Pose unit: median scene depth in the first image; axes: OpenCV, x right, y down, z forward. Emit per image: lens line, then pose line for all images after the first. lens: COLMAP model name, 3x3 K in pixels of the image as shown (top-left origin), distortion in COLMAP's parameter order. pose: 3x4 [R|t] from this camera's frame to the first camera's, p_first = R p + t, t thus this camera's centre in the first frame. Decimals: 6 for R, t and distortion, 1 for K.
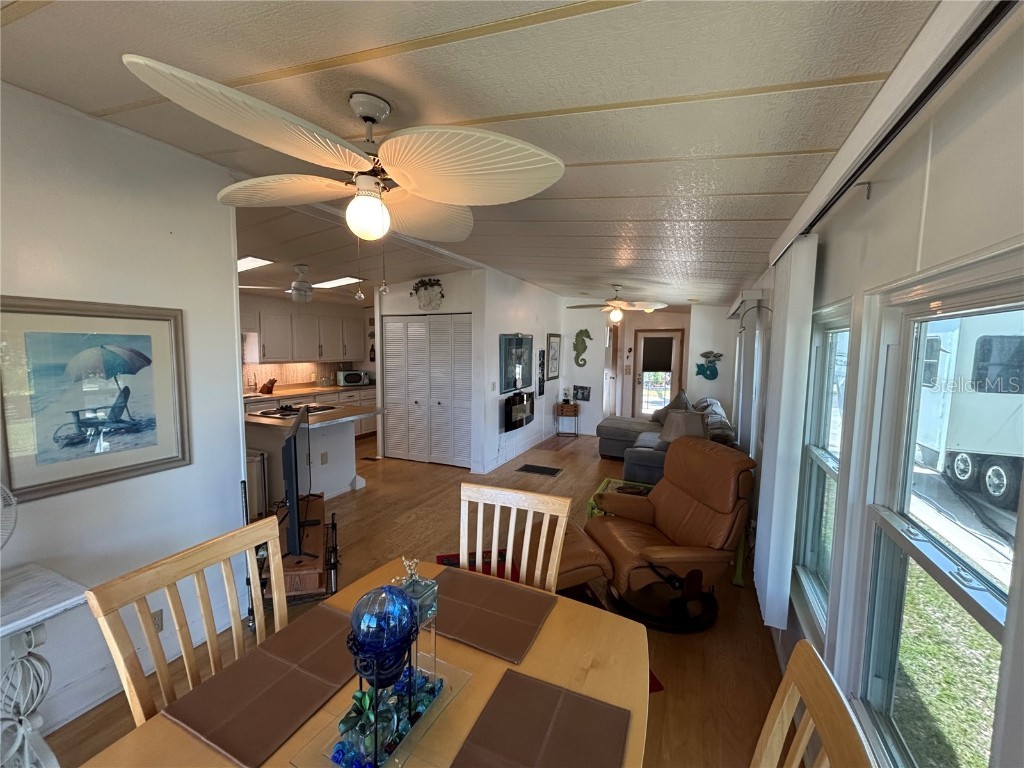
lens RADIAL K [[410.9, 0, 513.1], [0, 410.9, 381.7], [0, 0, 1]] dist [-0.000264, -0.000737]
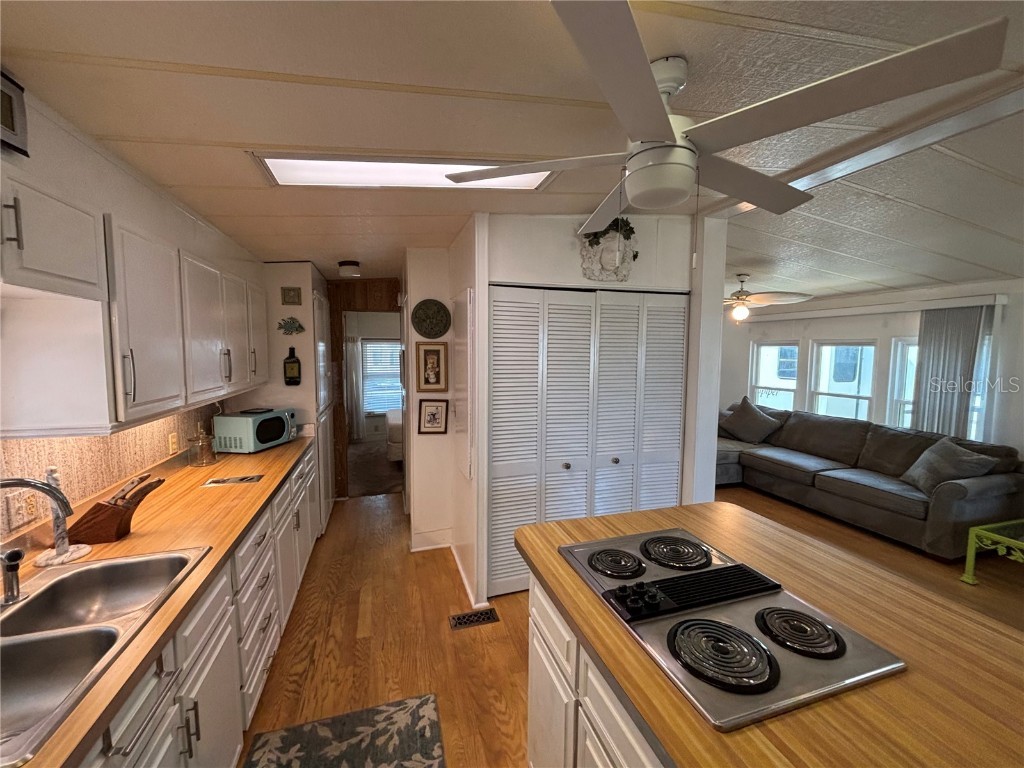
lens RADIAL K [[410.9, 0, 508.6], [0, 410.9, 385.4], [0, 0, 1]] dist [-0.000264, -0.000737]
pose [[0.749330, -0.060174, 0.659458, -0.511551], [0.055532, 0.998065, 0.027971, -0.054533], [-0.659865, 0.015662, 0.751221, 0.564691]]
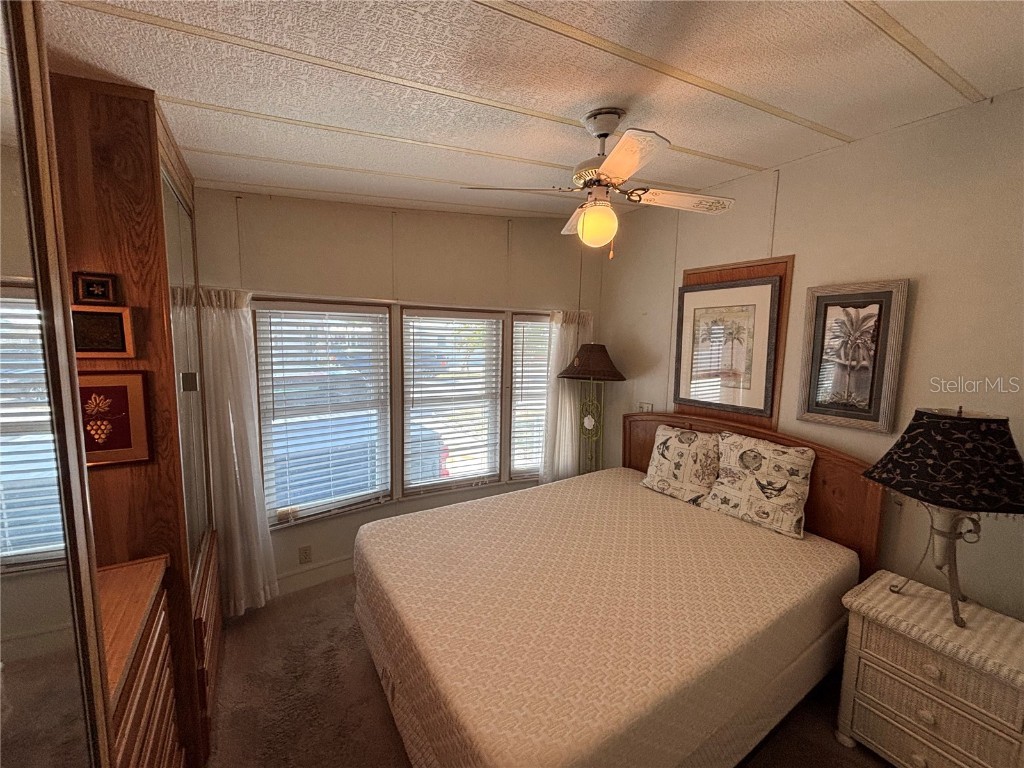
lens RADIAL K [[410.9, 0, 508.4], [0, 410.9, 383.3], [0, 0, 1]] dist [-0.000264, -0.000737]
pose [[0.555813, -0.093675, 0.826013, -0.260478], [0.055405, 0.995596, 0.075626, -0.110015], [-0.829459, 0.003731, 0.558555, 1.243118]]
